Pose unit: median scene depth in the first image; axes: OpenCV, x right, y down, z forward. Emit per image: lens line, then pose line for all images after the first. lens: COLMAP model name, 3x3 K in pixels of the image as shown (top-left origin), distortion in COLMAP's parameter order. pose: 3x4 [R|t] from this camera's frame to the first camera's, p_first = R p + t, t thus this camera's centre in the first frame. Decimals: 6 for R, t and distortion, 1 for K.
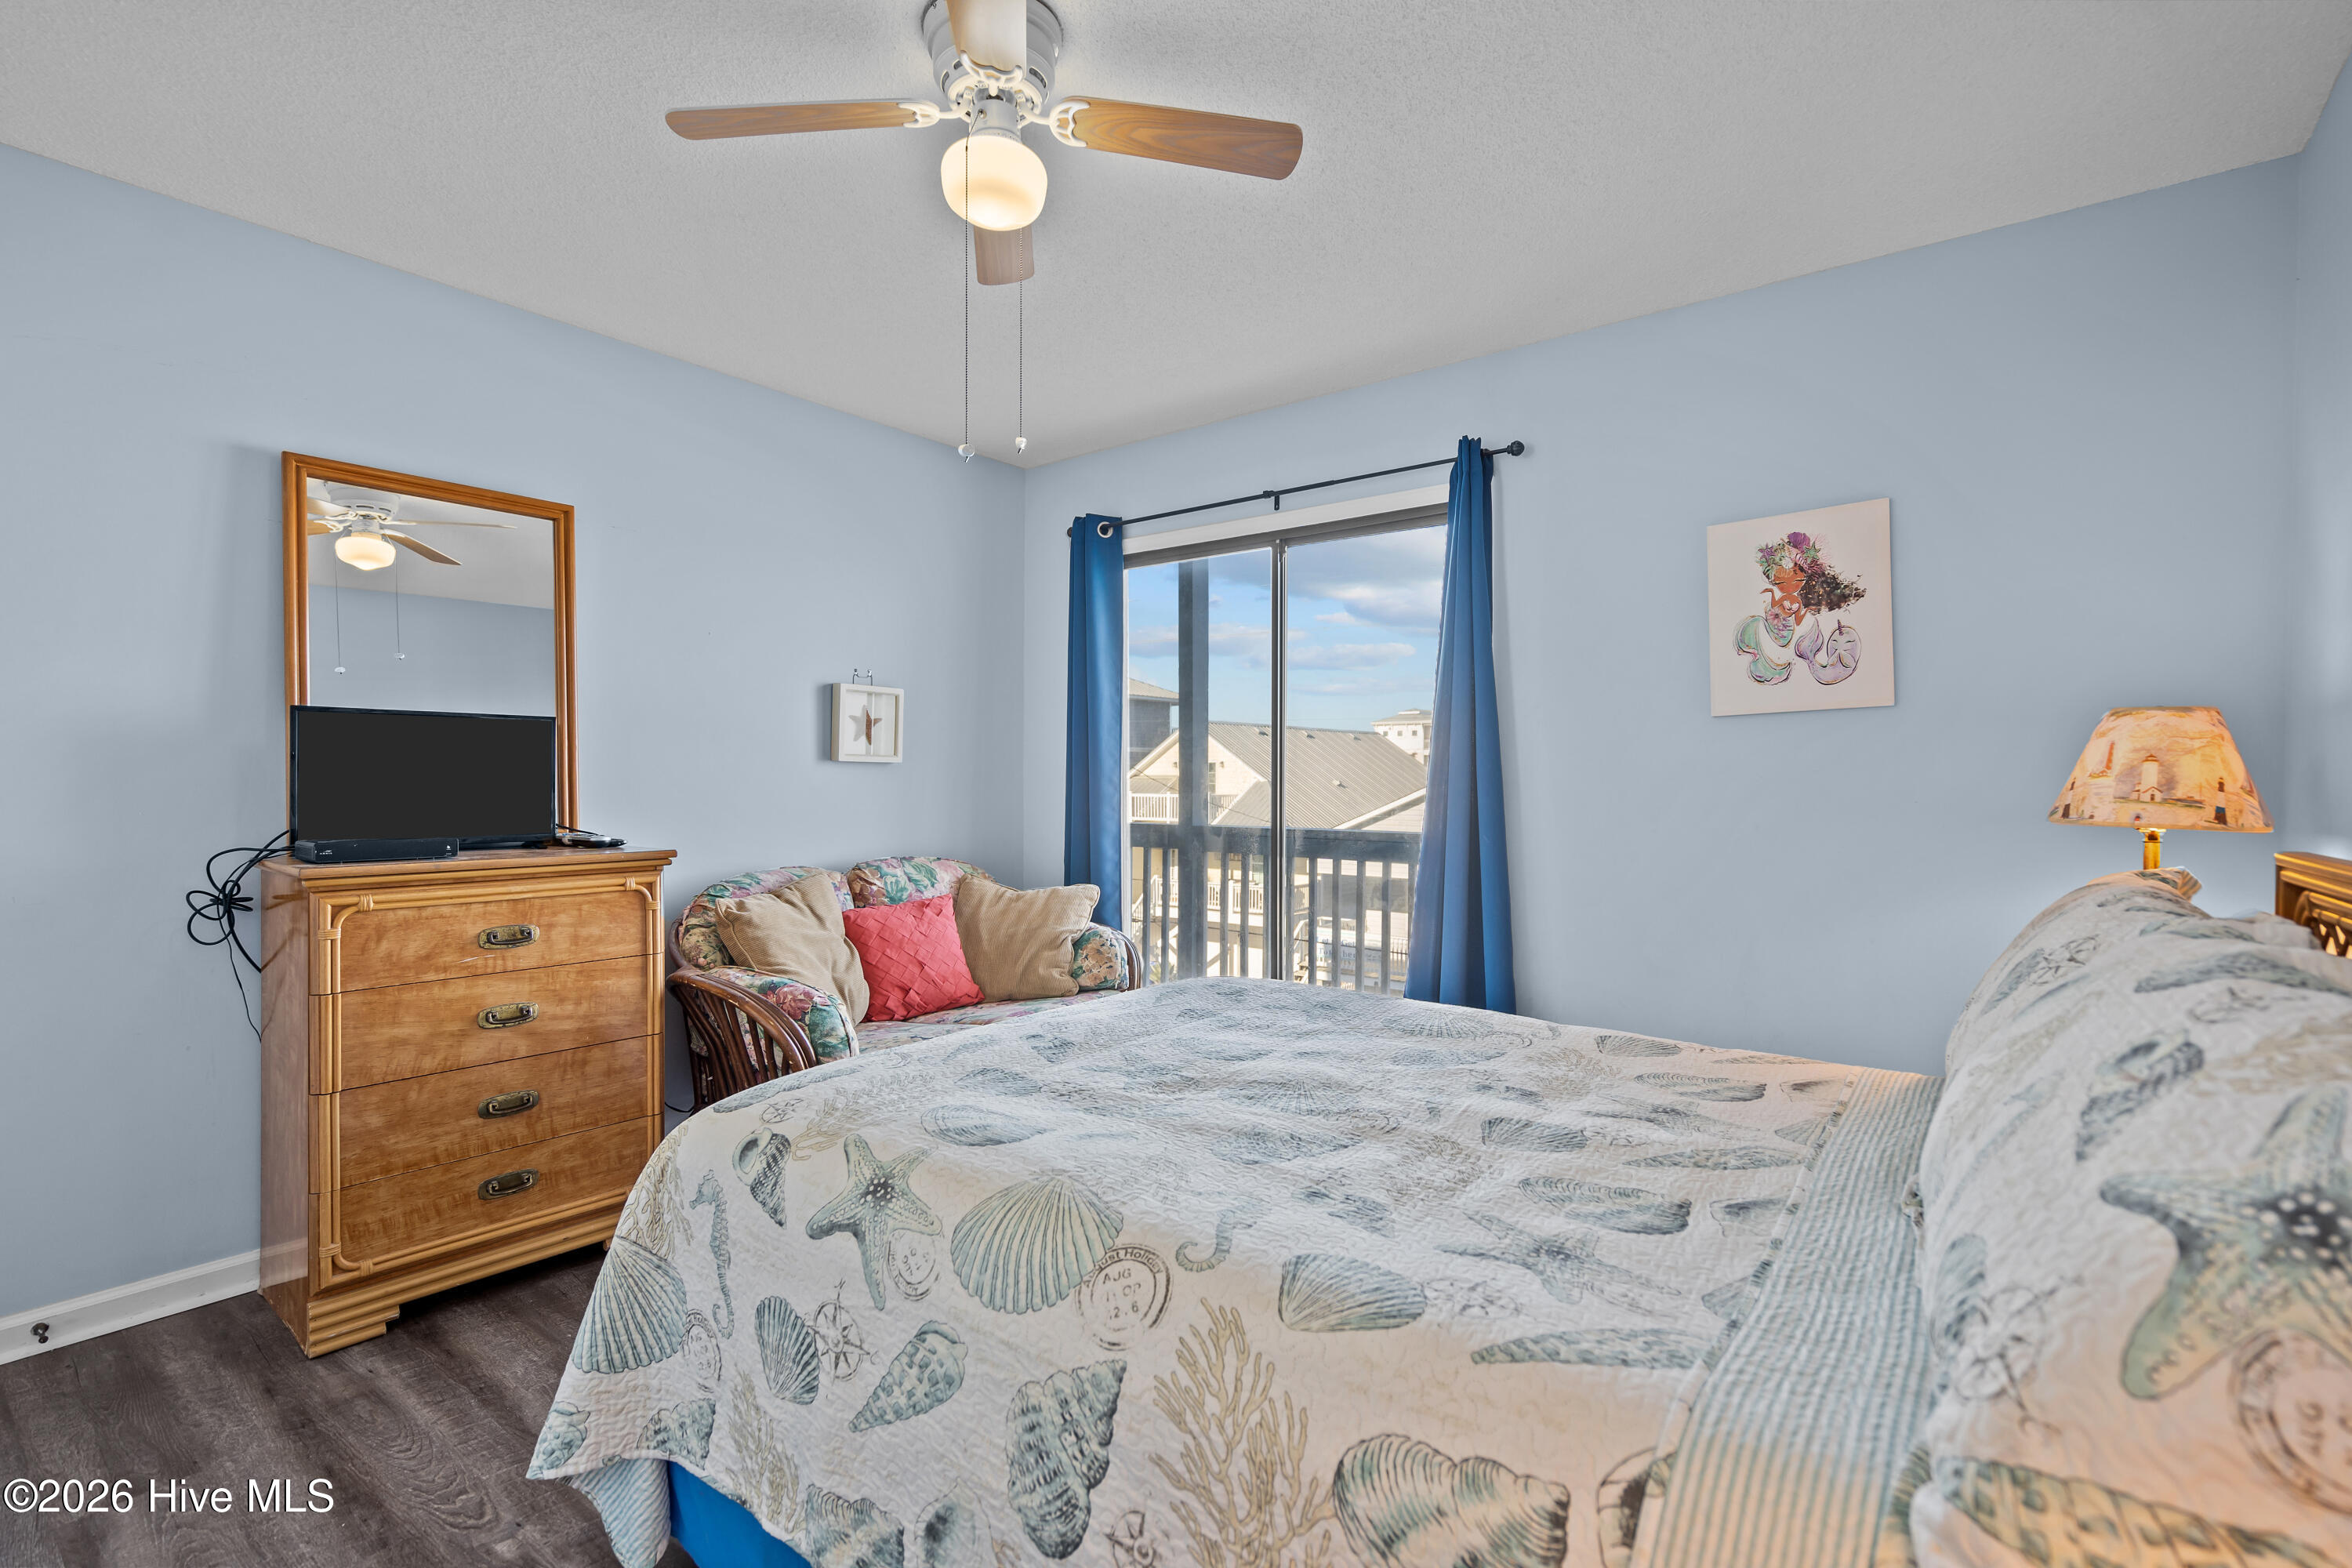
lens RADIAL K [[1057.1, 0, 1163.8], [0, 1057.1, 791.9], [0, 0, 1]] dist [0.031802, -0.000031]
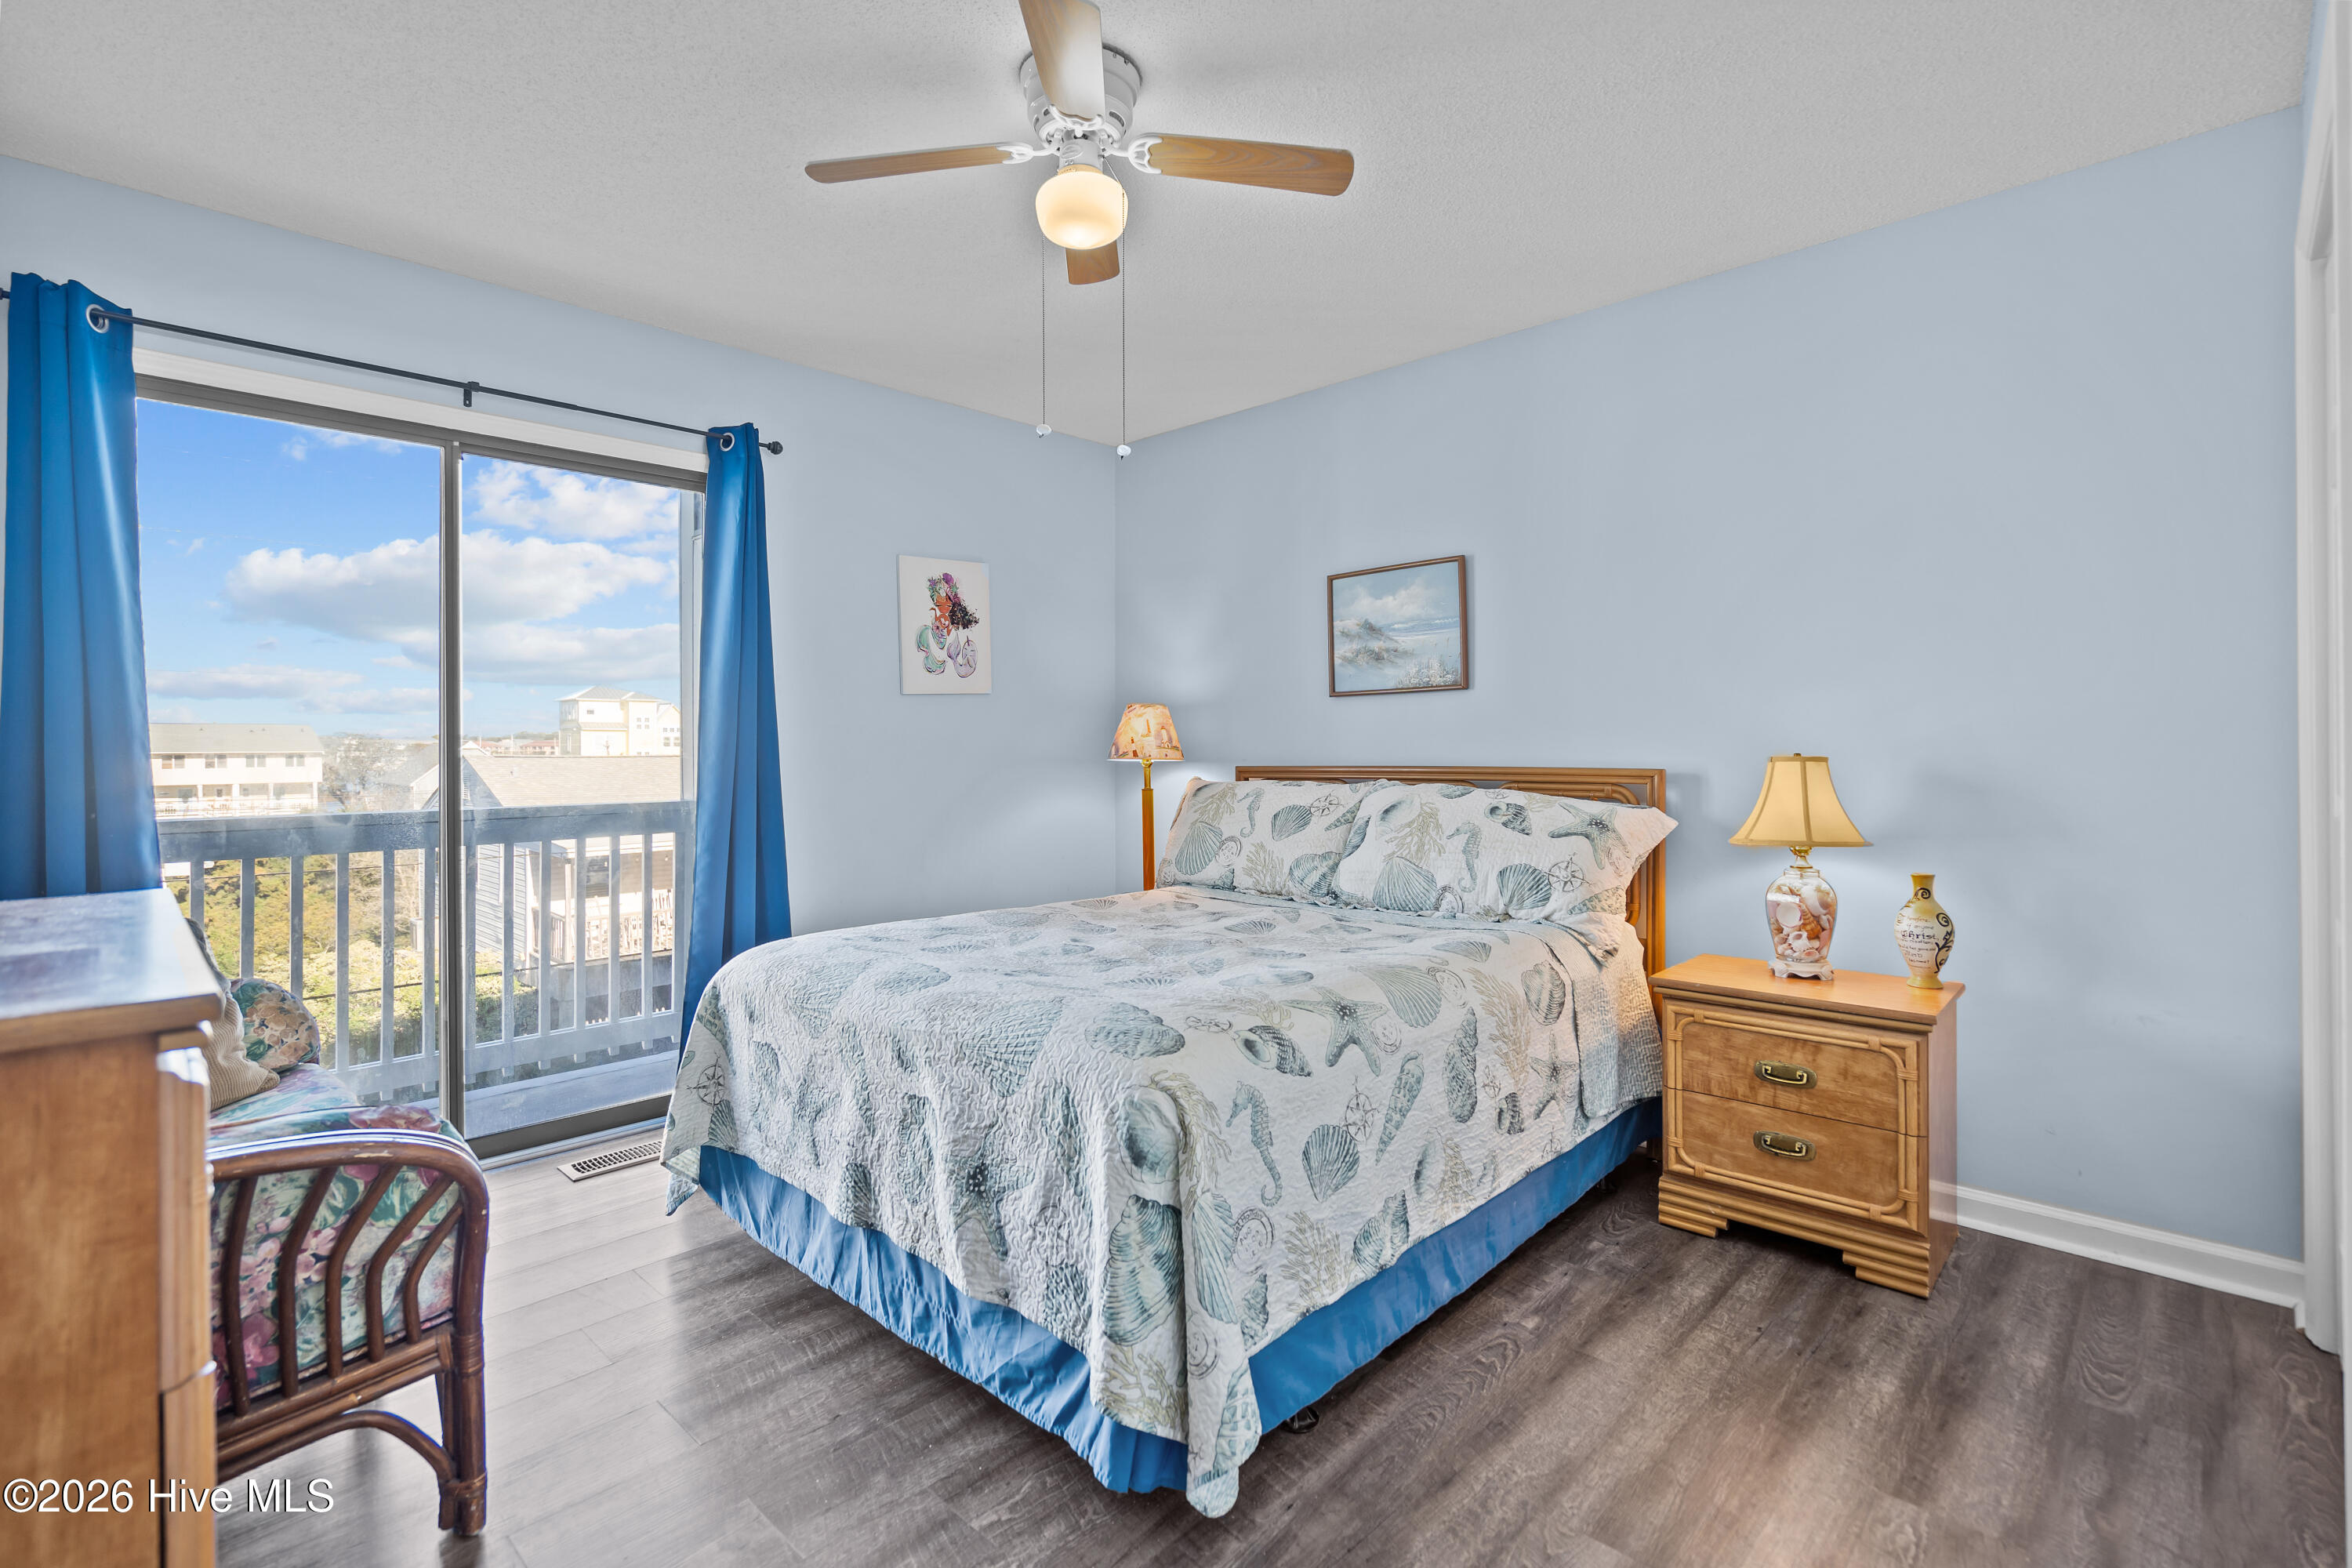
lens RADIAL K [[1113.1, 0, 1181.2], [0, 1113.1, 739.9], [0, 0, 1]] dist [0.015900, 0.000520]
pose [[0.102970, 0.000657, 0.994684, -0.889848], [0.033196, 0.999440, -0.004096, 0.003756], [-0.994130, 0.033441, 0.102890, 0.525132]]
